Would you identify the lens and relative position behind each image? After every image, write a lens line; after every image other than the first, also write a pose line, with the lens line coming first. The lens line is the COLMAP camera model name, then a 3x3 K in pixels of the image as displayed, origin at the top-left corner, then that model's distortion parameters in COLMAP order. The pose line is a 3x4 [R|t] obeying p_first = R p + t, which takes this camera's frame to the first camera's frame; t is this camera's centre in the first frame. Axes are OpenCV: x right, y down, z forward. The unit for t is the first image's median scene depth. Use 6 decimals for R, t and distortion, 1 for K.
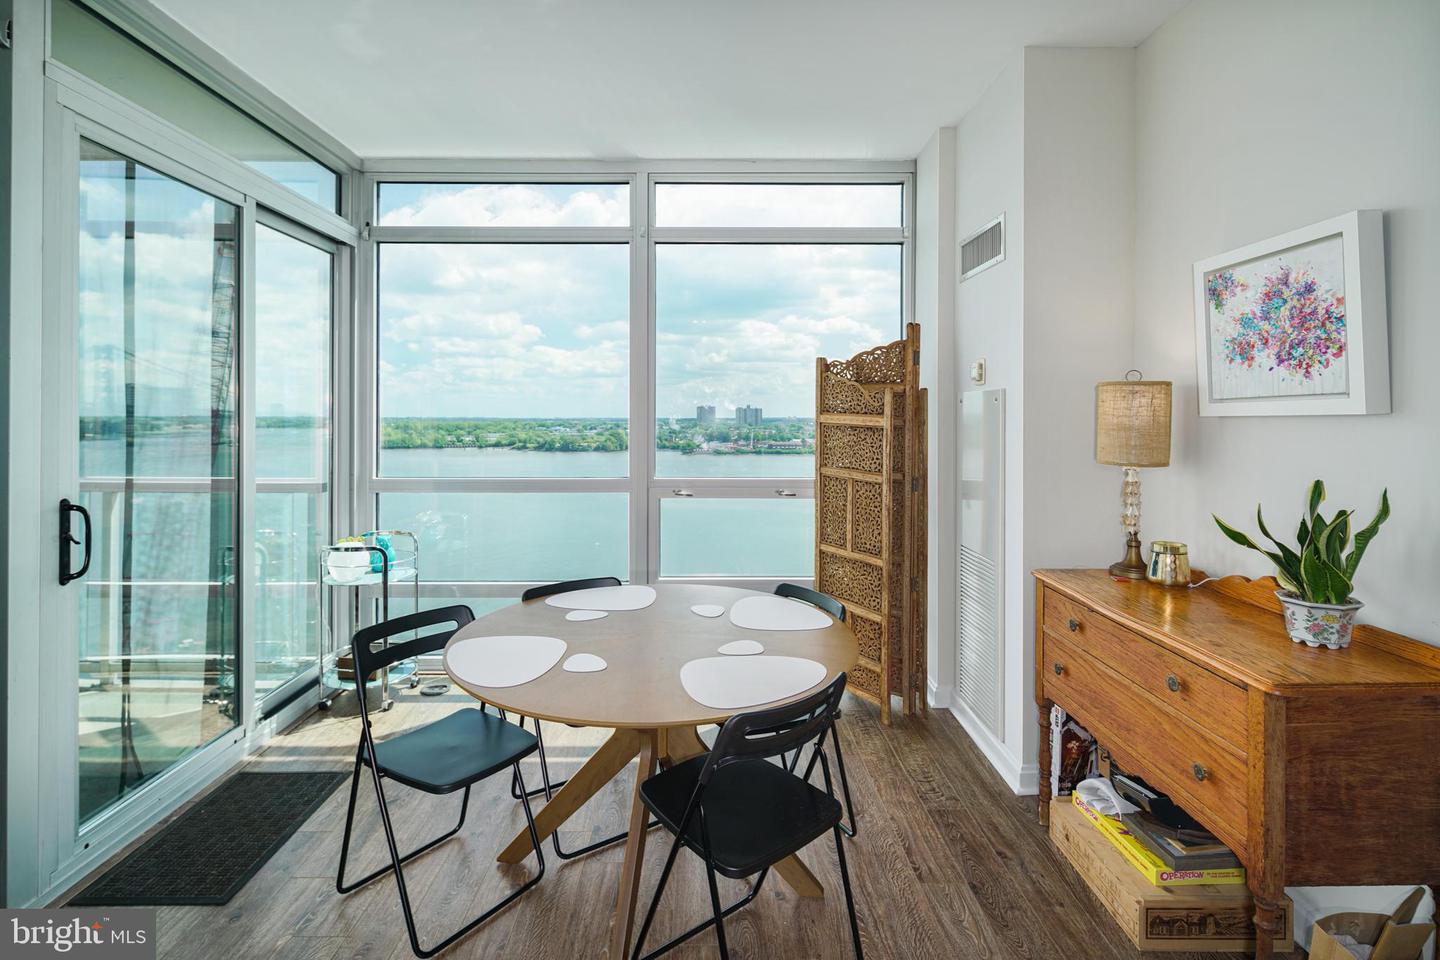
lens RADIAL K [[704.8, 0, 711.7], [0, 704.8, 416.1], [0, 0, 1]] dist [0.002333, -0.002997]
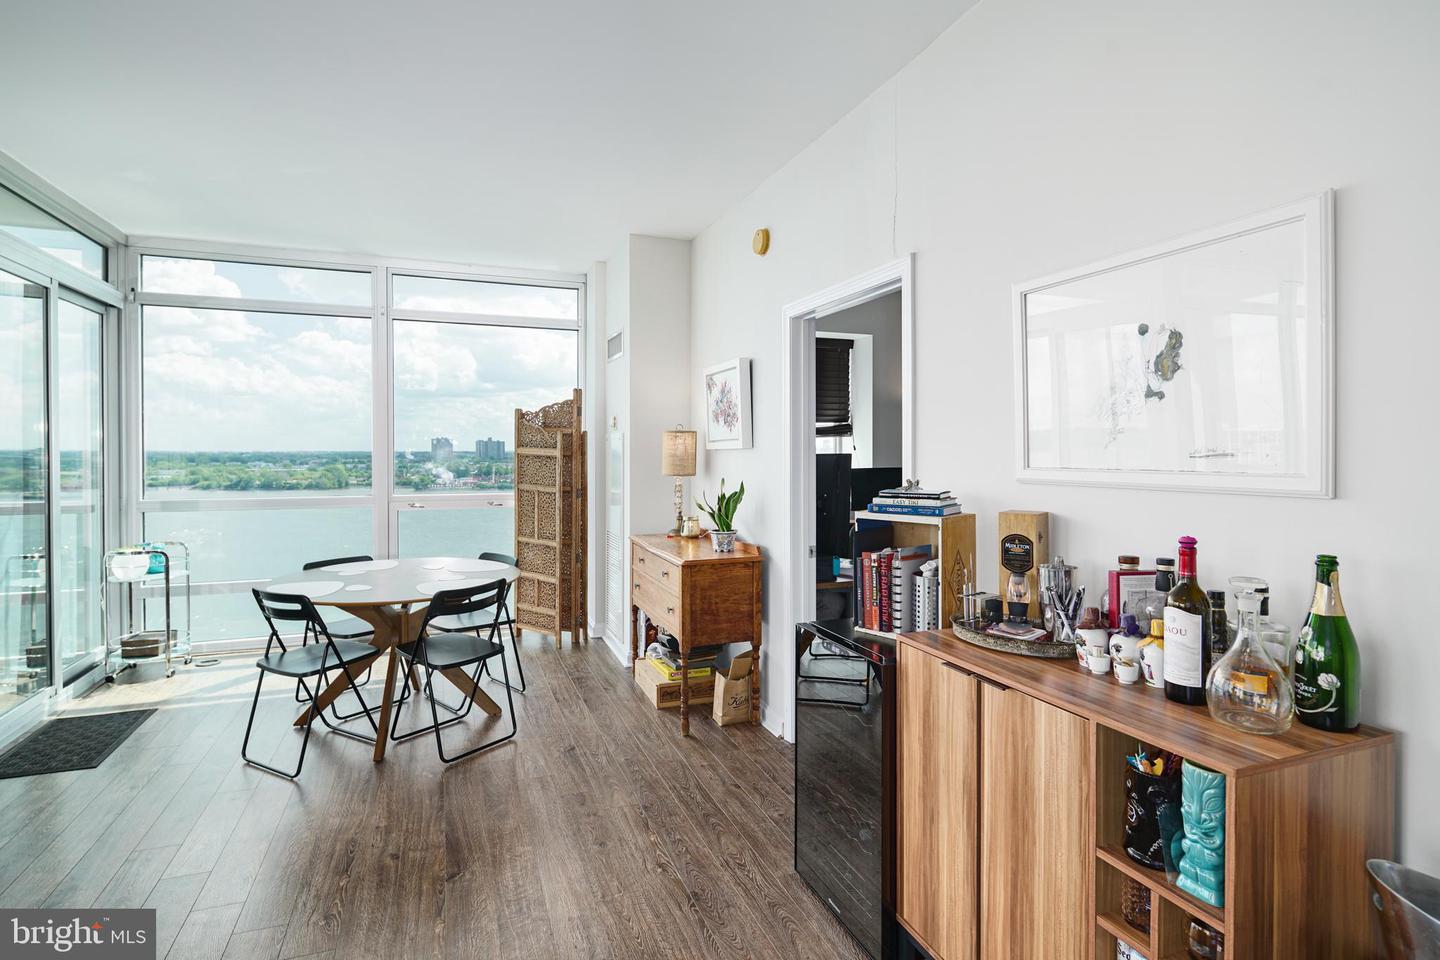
lens RADIAL K [[704.8, 0, 707.9], [0, 704.8, 457.7], [0, 0, 1]] dist [0.002333, -0.002997]
pose [[0.938260, -0.003483, 0.345914, 0.019817], [-0.000592, 0.999932, 0.011674, 0.000059], [-0.345931, -0.011158, 0.938194, -0.560239]]
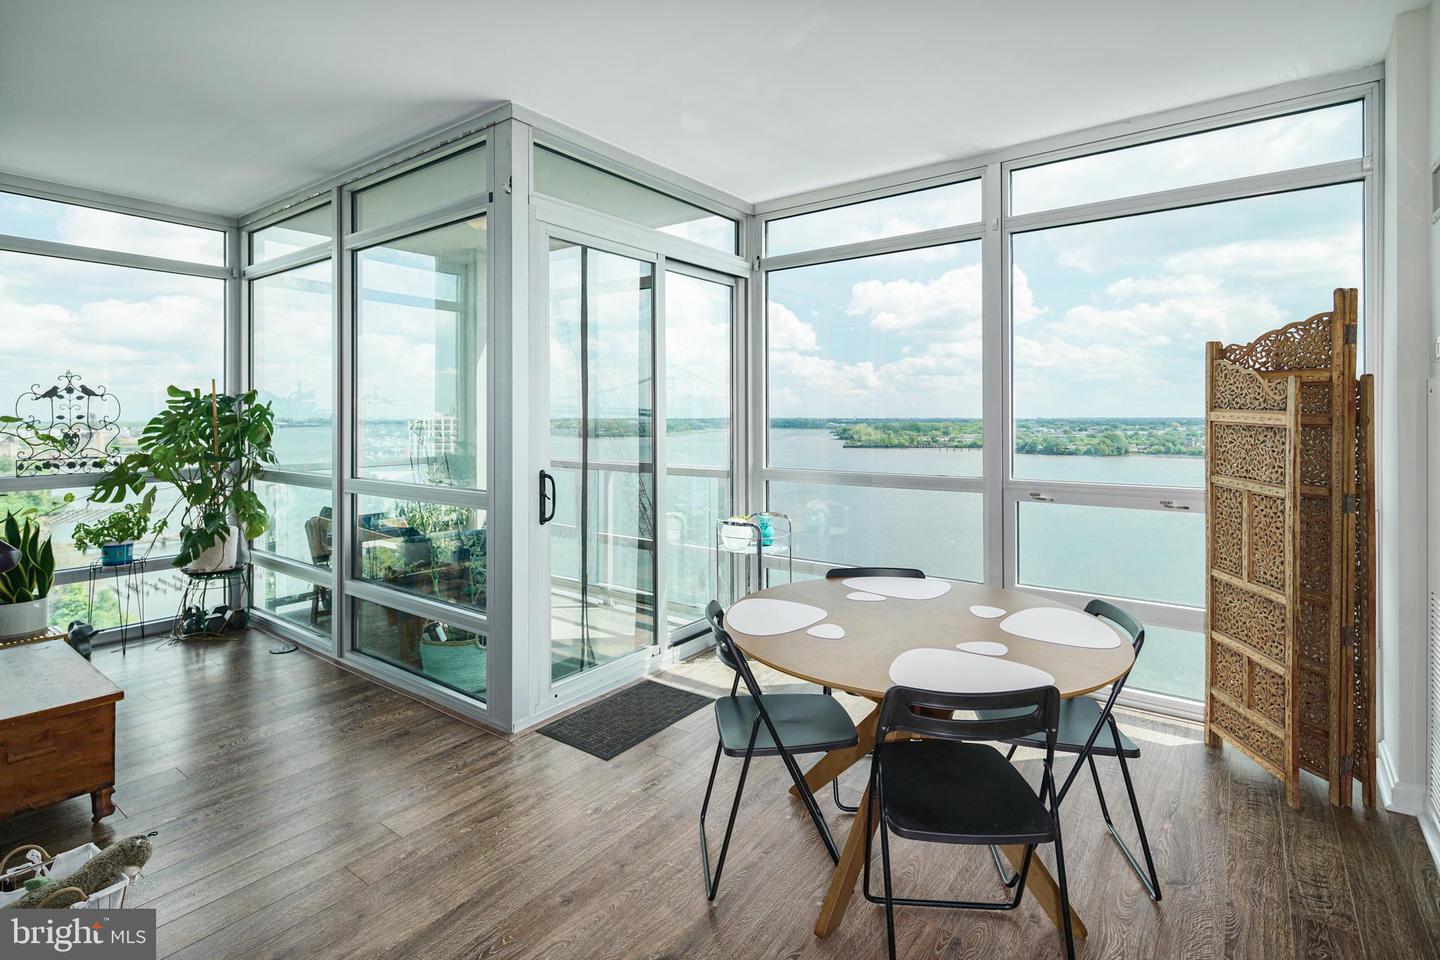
lens RADIAL K [[704.8, 0, 705.1], [0, 704.8, 416.9], [0, 0, 1]] dist [0.002333, -0.002997]
pose [[0.791043, -0.005609, -0.611734, 0.209539], [0.005823, 0.999982, -0.001640, 0.002326], [0.611732, -0.002265, 0.791062, -0.012840]]
